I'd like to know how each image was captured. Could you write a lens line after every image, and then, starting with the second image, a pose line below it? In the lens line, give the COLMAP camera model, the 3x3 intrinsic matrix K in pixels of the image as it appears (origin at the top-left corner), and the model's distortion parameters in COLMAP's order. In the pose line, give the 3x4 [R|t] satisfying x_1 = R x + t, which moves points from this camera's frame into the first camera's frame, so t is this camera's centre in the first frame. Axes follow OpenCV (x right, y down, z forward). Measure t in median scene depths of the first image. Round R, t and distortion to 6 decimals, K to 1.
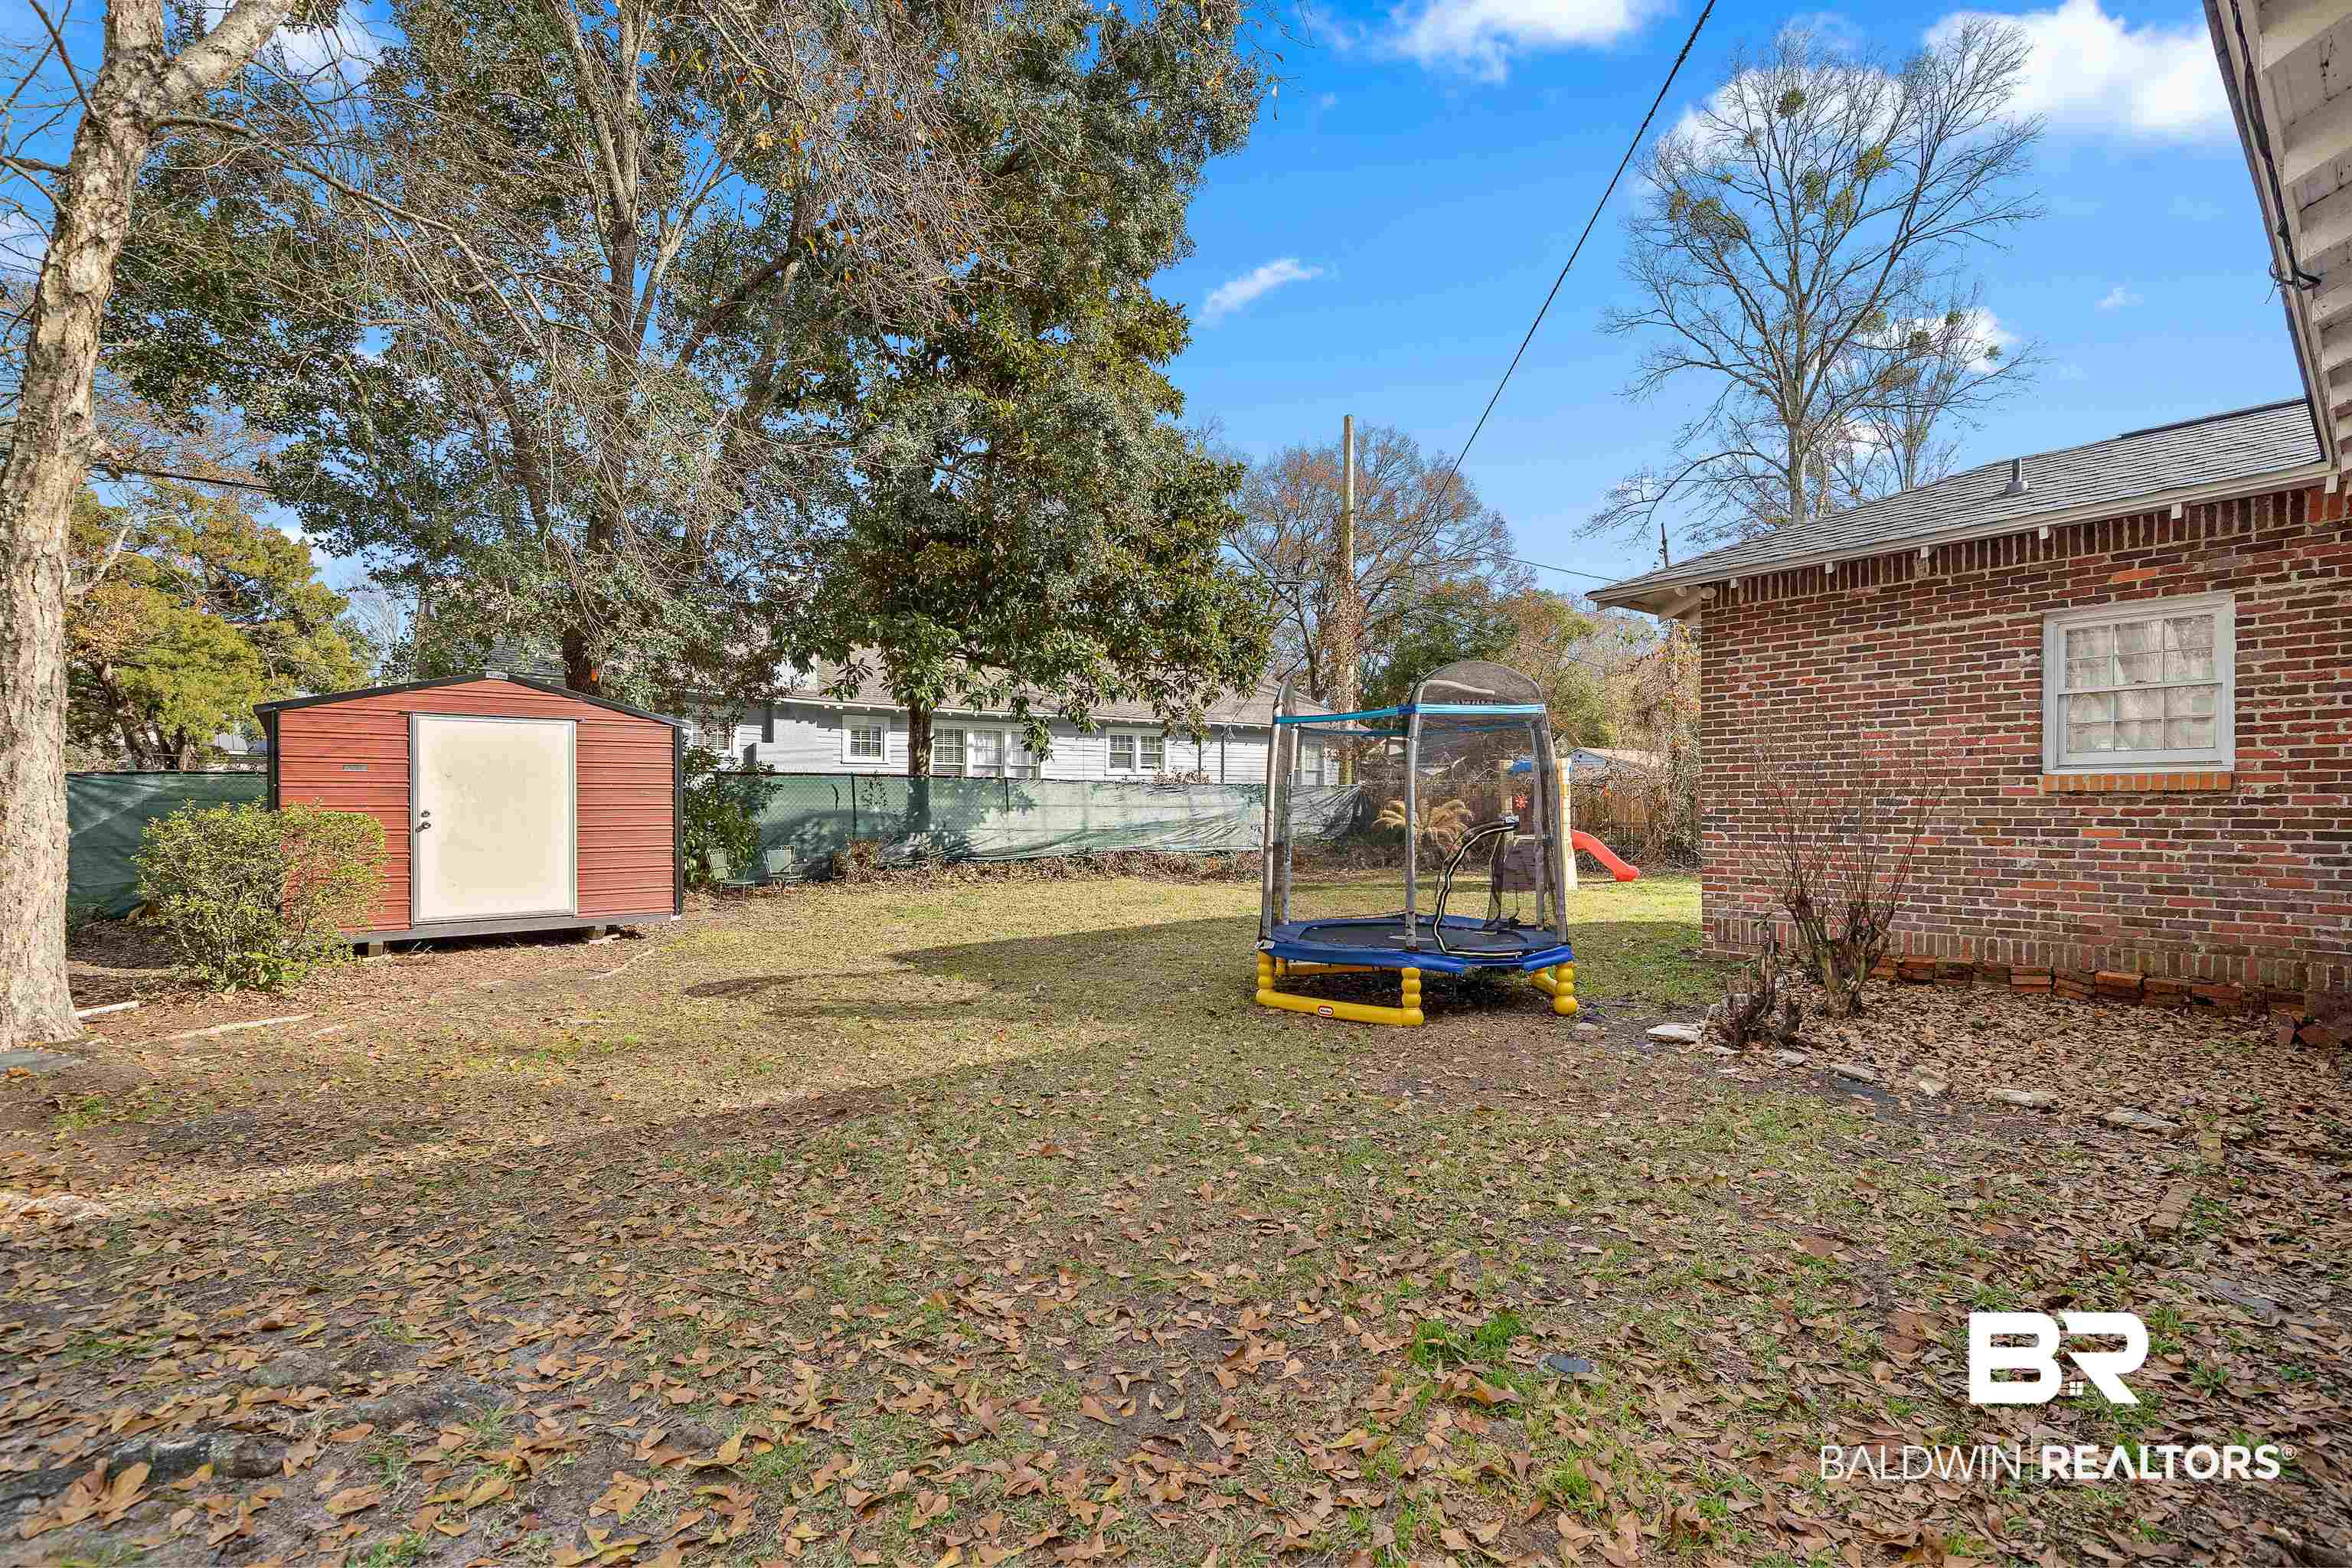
lens RADIAL K [[1025.9, 0, 1146.4], [0, 1025.9, 764.1], [0, 0, 1]] dist [-0.000763, 0.000453]
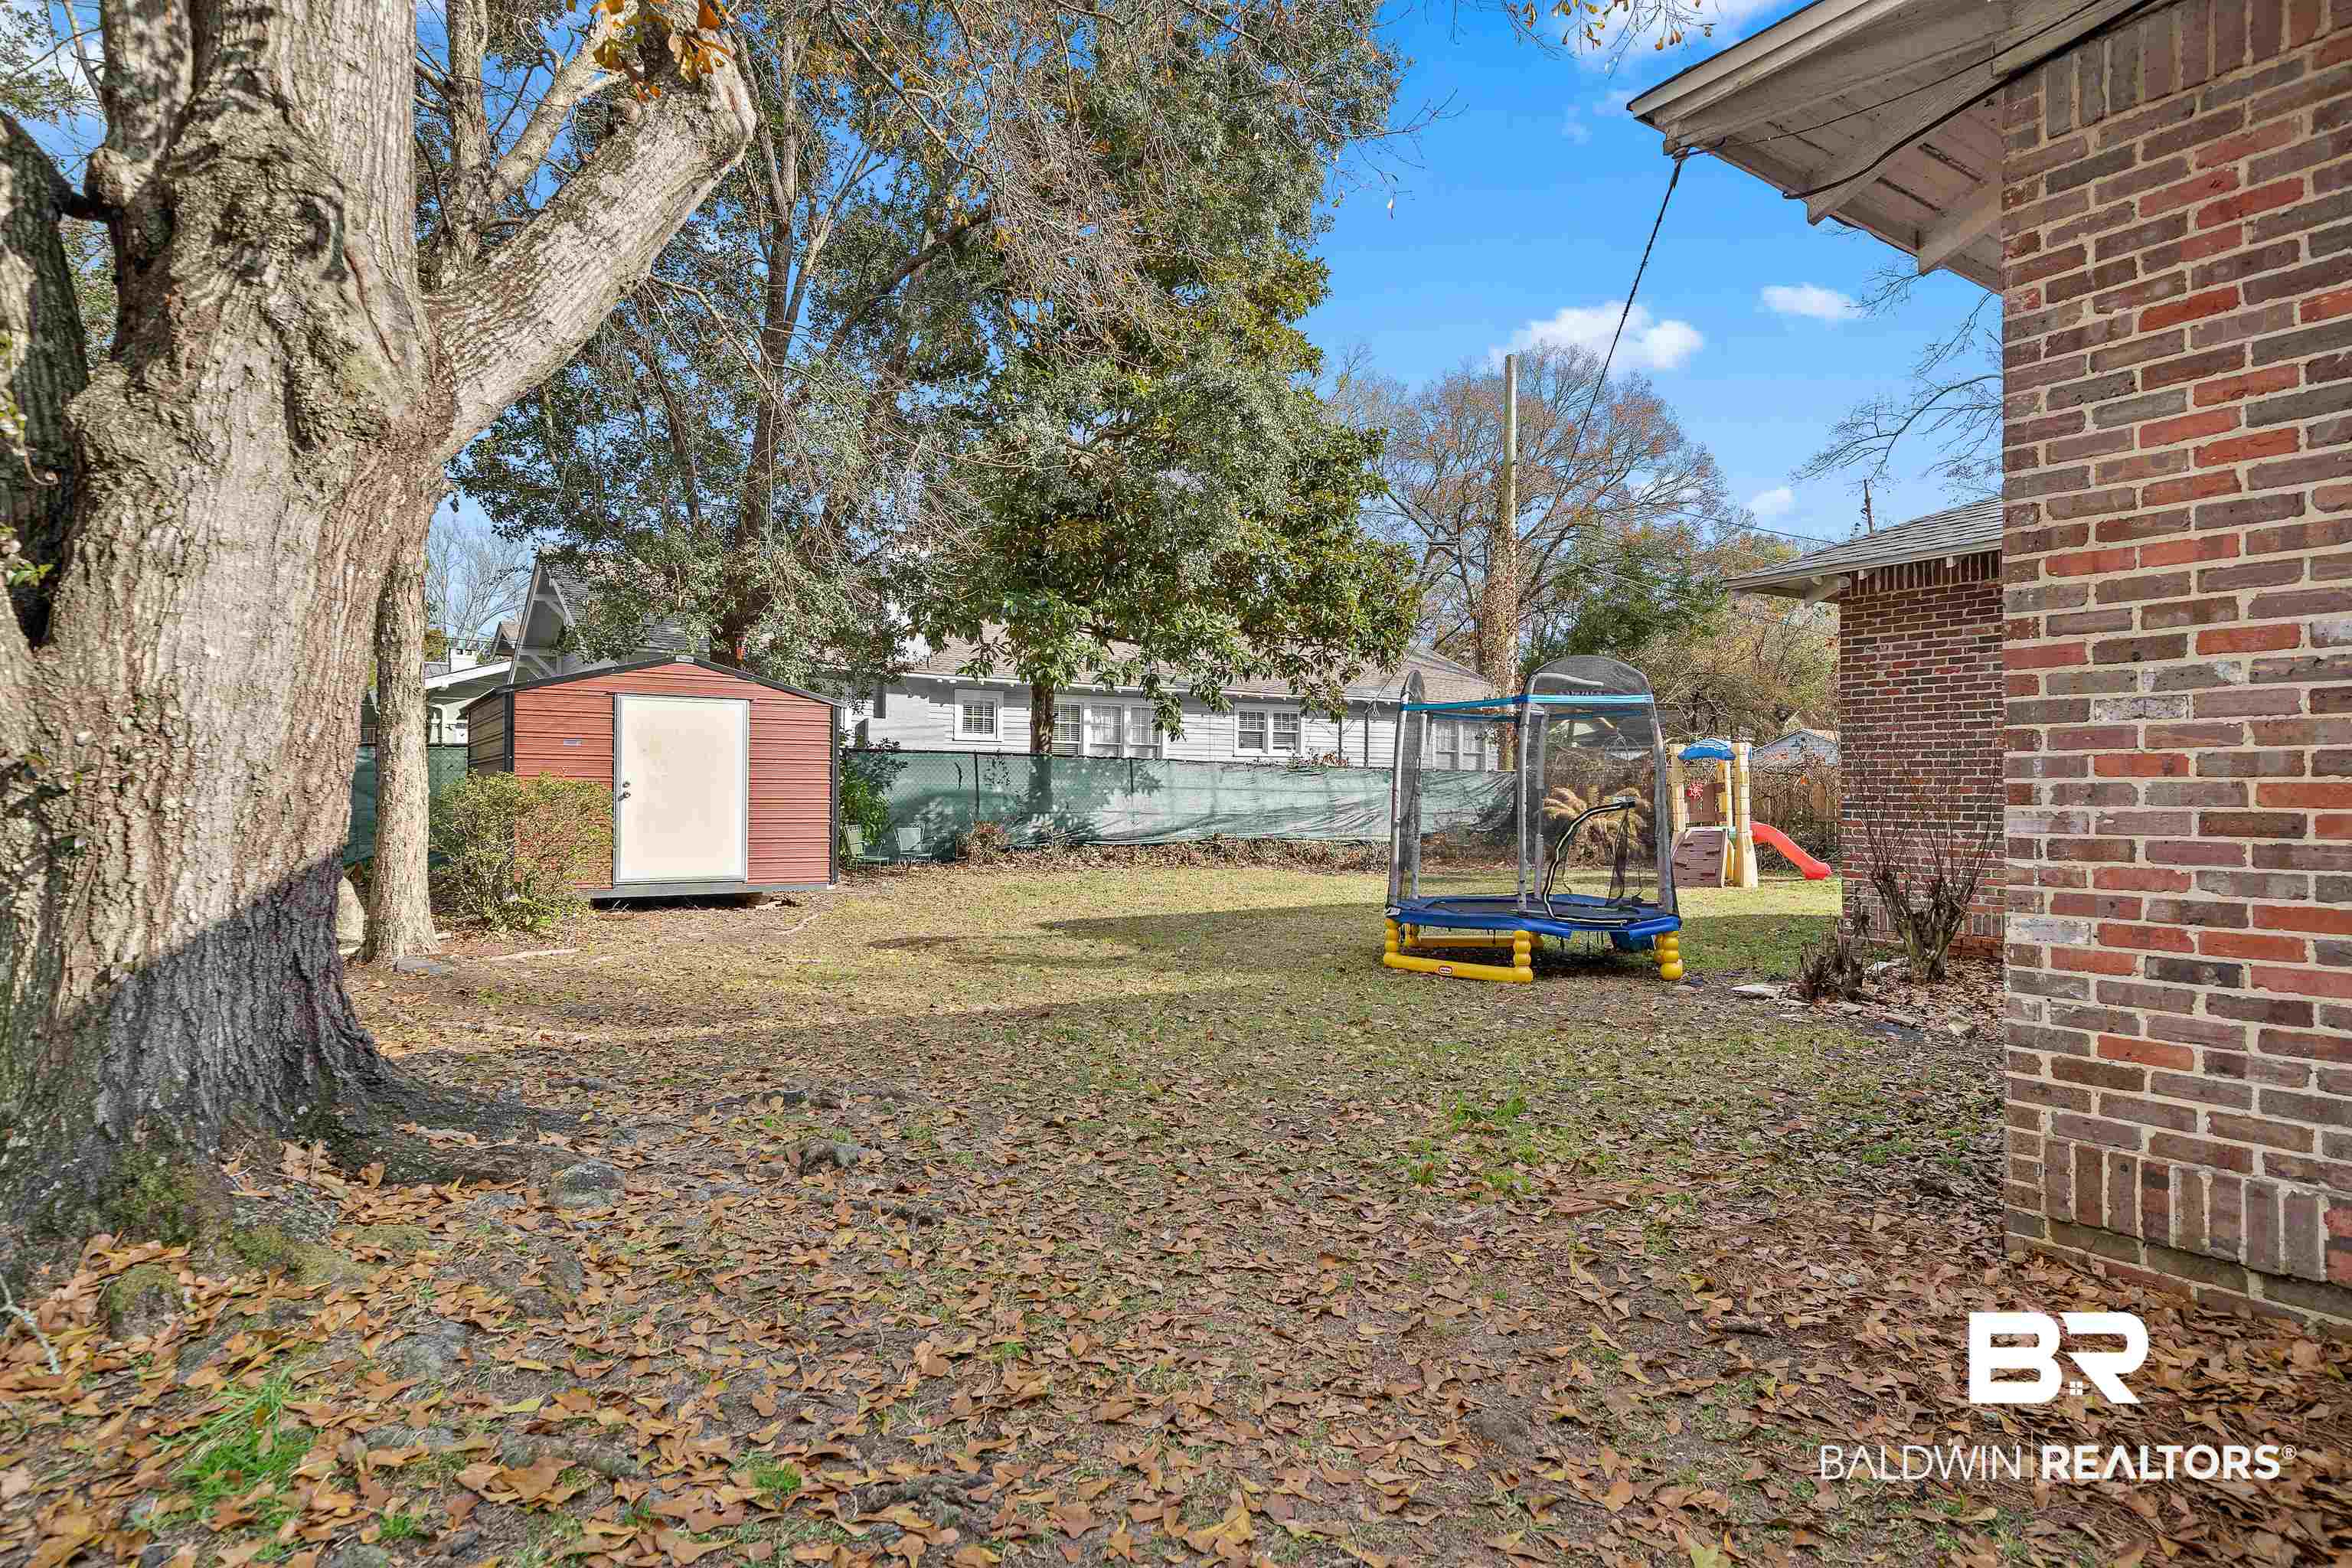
lens RADIAL K [[1261.1, 0, 1122.2], [0, 1261.1, 706.9], [0, 0, 1]] dist [-0.000453, 0.000274]
pose [[0.992470, 0.005591, -0.122363, -0.003535], [-0.009055, 0.999573, -0.027771, -0.001644], [0.122156, 0.028670, 0.992097, -0.209510]]
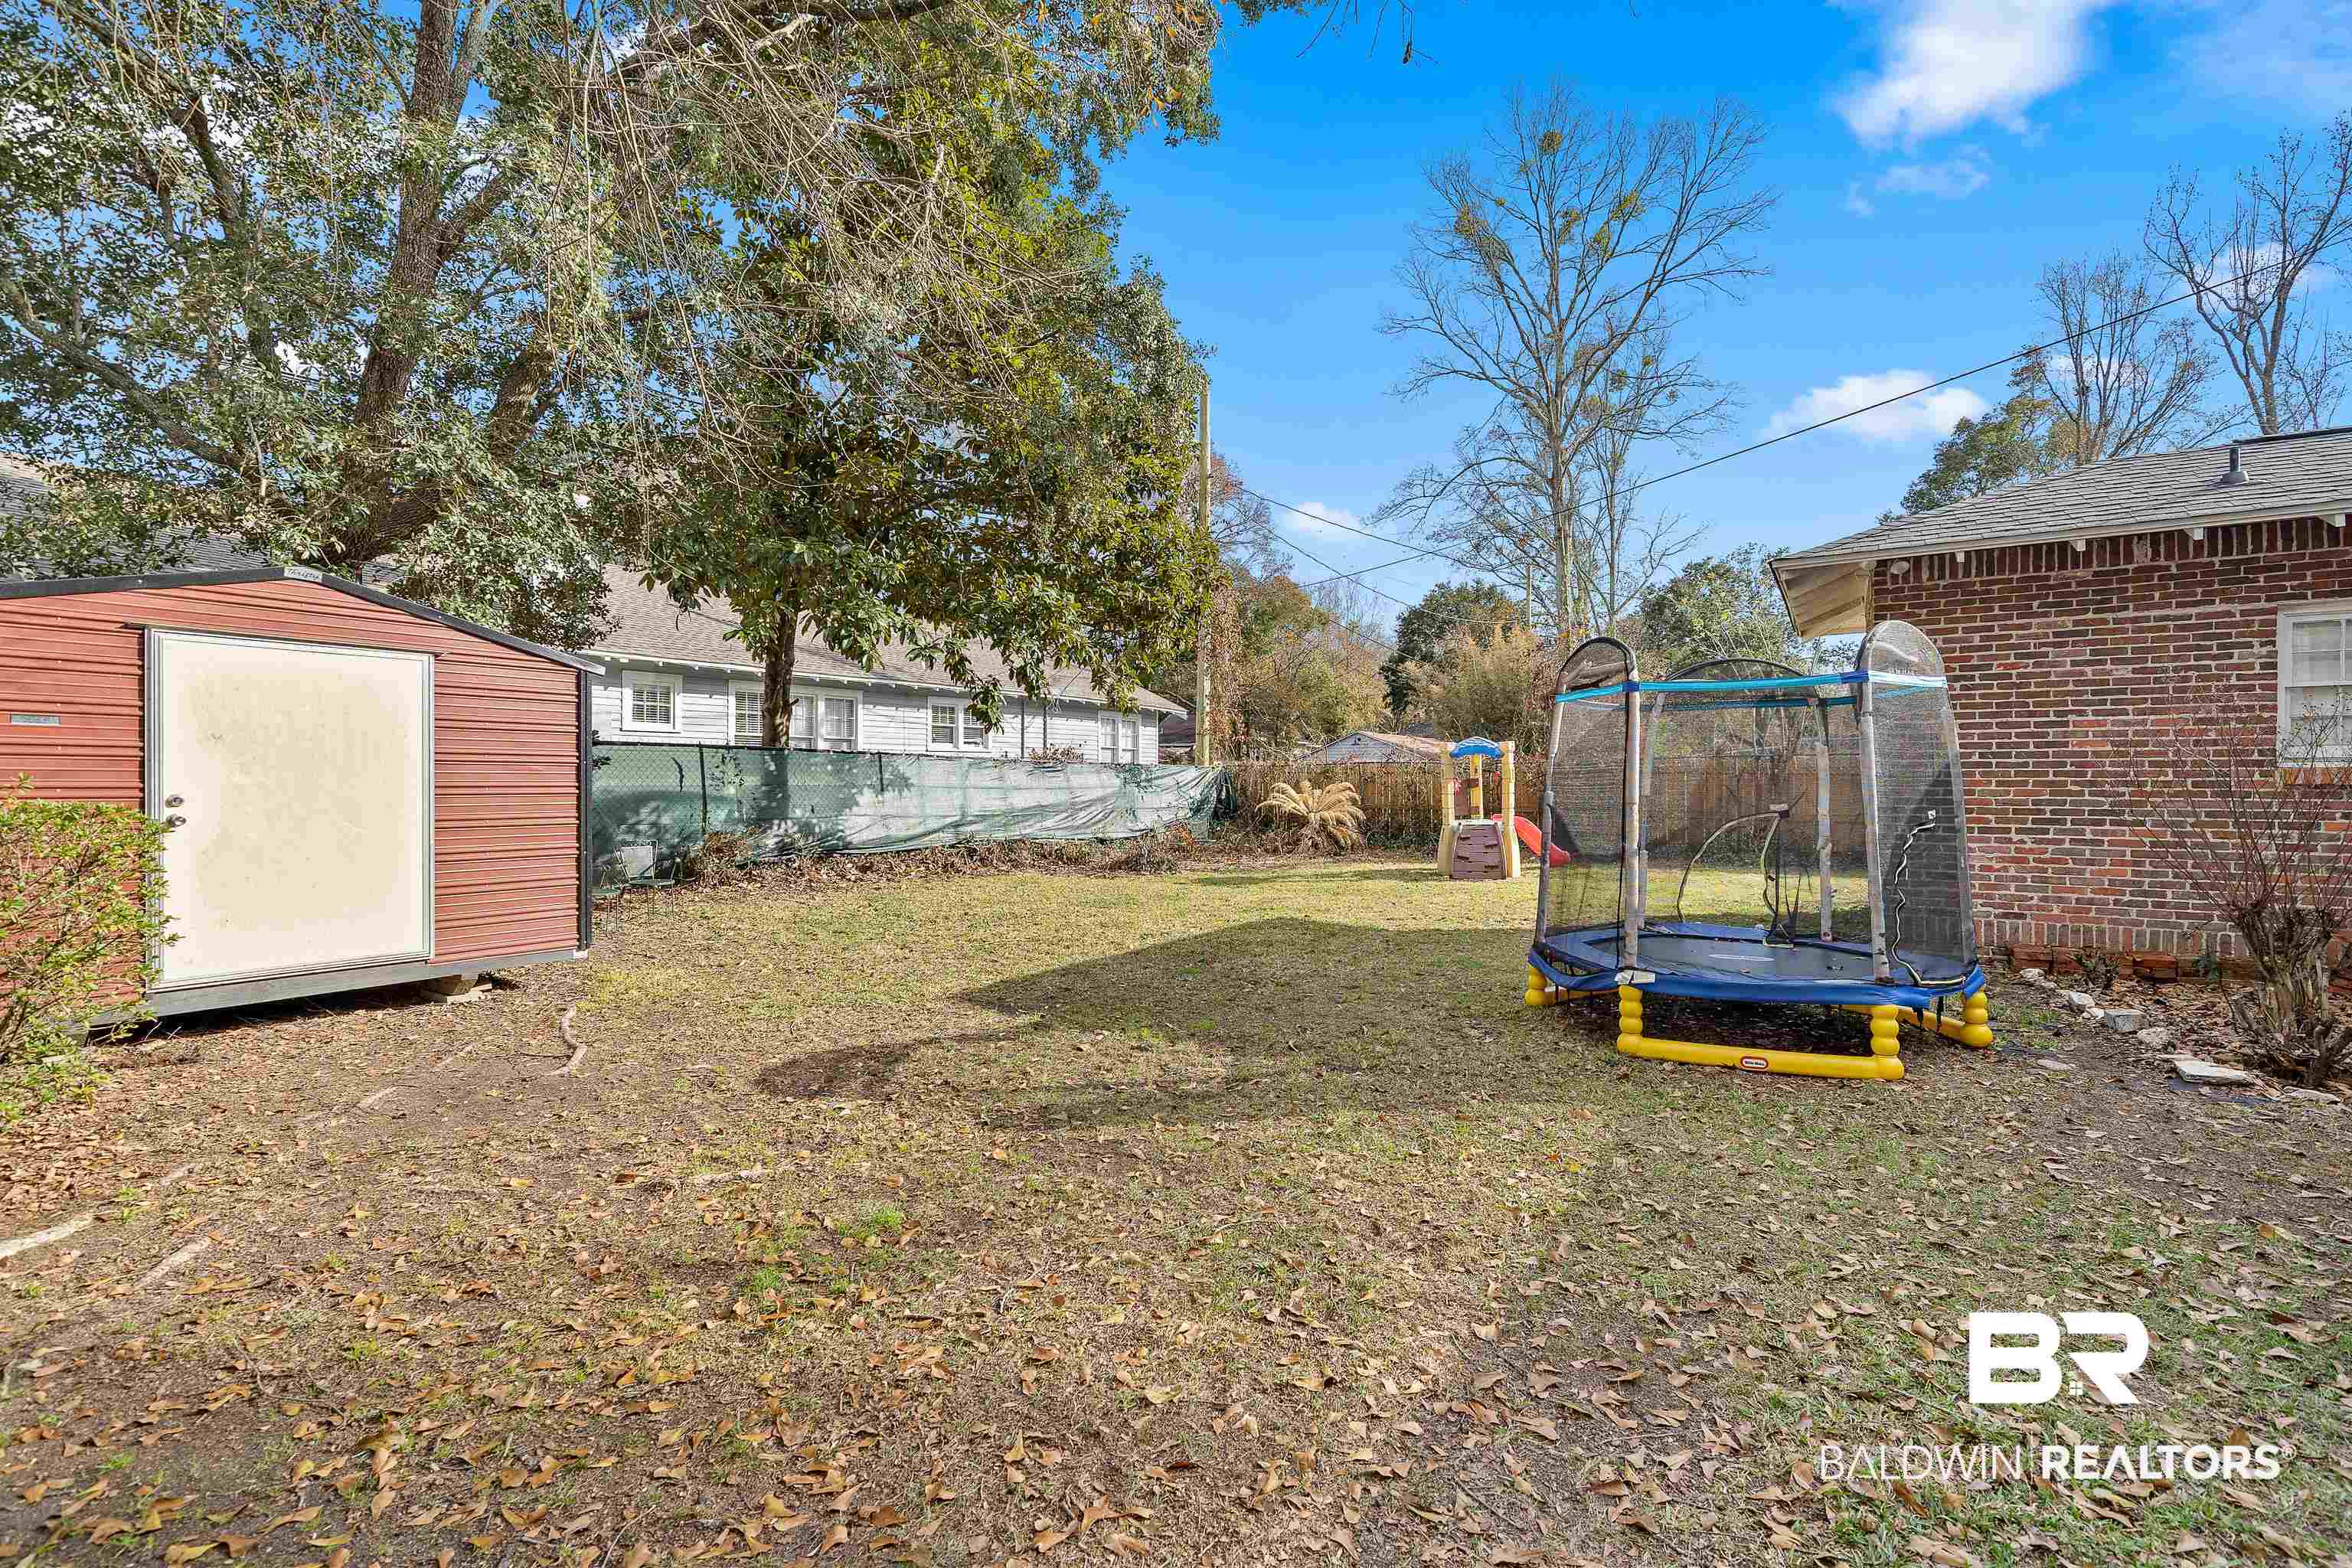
lens RADIAL K [[1025.9, 0, 1120.3], [0, 1025.9, 750.3], [0, 0, 1]] dist [-0.000763, 0.000453]
pose [[0.955168, 0.015846, 0.295641, -0.263349], [-0.018230, 0.999820, 0.005308, 0.004754], [-0.295503, -0.010459, 0.955284, 0.207360]]
